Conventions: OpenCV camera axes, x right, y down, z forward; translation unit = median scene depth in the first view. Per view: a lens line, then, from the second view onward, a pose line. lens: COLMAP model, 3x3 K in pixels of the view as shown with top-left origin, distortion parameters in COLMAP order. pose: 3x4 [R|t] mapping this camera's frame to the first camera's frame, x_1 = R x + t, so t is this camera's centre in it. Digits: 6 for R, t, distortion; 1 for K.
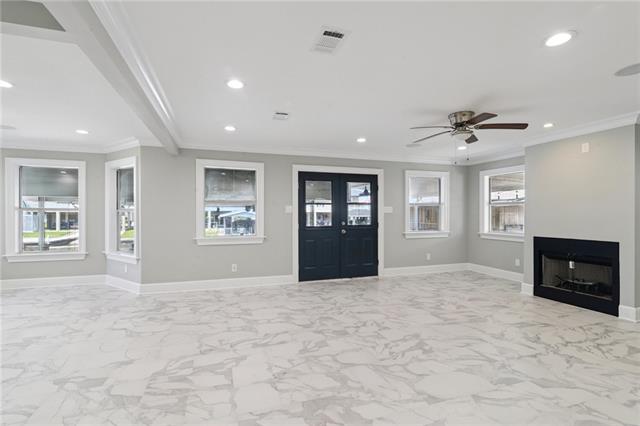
lens RADIAL K [[295.8, 0, 315.6], [0, 295.8, 213.8], [0, 0, 1]] dist [-0.009869, -0.000146]
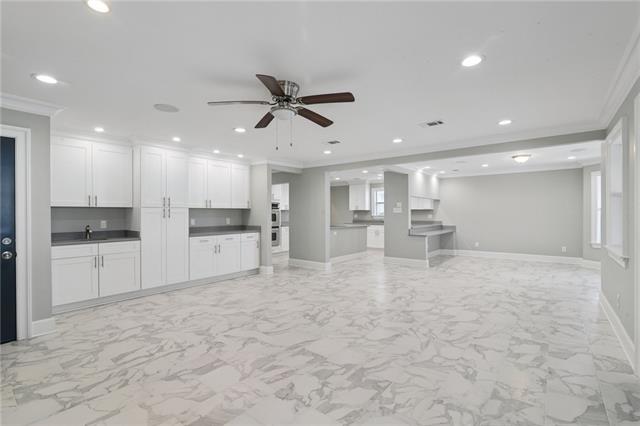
lens RADIAL K [[295.8, 0, 315.6], [0, 295.8, 213.8], [0, 0, 1]] dist [-0.009869, -0.000146]
pose [[-0.838522, 0.006192, -0.544833, 0.804719], [0.005453, 0.999981, 0.002971, -0.003769], [0.544841, -0.000480, -0.838540, 1.609537]]
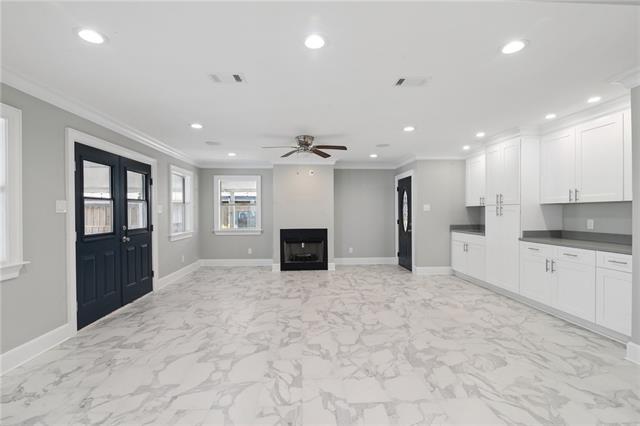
lens RADIAL K [[295.8, 0, 315.6], [0, 295.8, 213.8], [0, 0, 1]] dist [-0.009869, -0.000146]
pose [[0.260085, -0.006602, 0.965563, -0.724525], [0.004217, 0.999975, 0.005701, -0.004362], [-0.965576, 0.002589, 0.260106, 0.581297]]
